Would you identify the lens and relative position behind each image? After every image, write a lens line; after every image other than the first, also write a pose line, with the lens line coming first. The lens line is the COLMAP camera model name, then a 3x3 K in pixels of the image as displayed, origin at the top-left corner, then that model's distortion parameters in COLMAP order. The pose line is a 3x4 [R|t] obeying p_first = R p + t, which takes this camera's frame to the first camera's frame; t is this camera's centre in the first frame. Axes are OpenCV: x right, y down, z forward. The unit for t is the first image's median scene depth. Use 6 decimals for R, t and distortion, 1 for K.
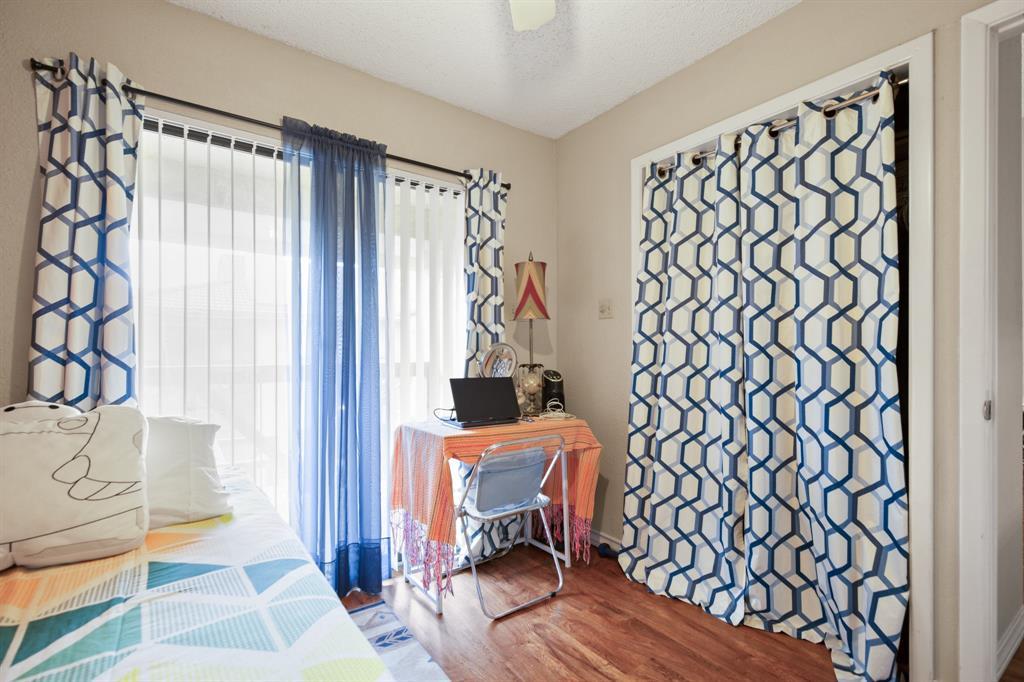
lens RADIAL K [[471.1, 0, 513.4], [0, 471.1, 346.5], [0, 0, 1]] dist [-0.001437, 0.000272]
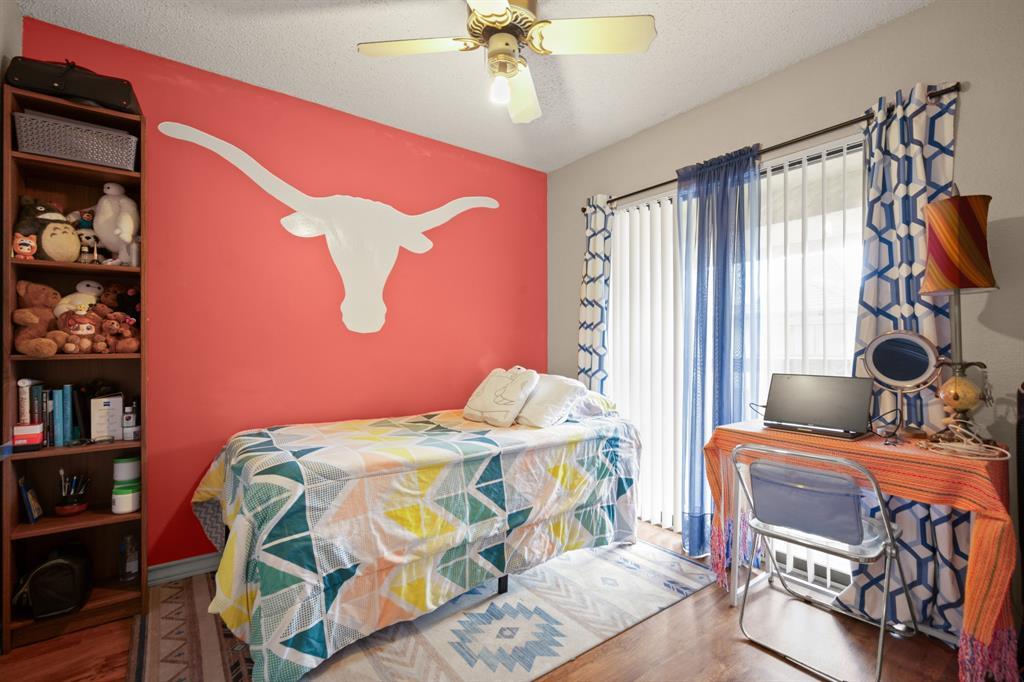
lens RADIAL K [[471.1, 0, 514.5], [0, 471.1, 347.9], [0, 0, 1]] dist [-0.001437, 0.000272]
pose [[0.015419, -0.014269, -0.999779, 0.823957], [0.004011, 0.999891, -0.014209, 0.031263], [0.999873, -0.003791, 0.015474, 0.512414]]
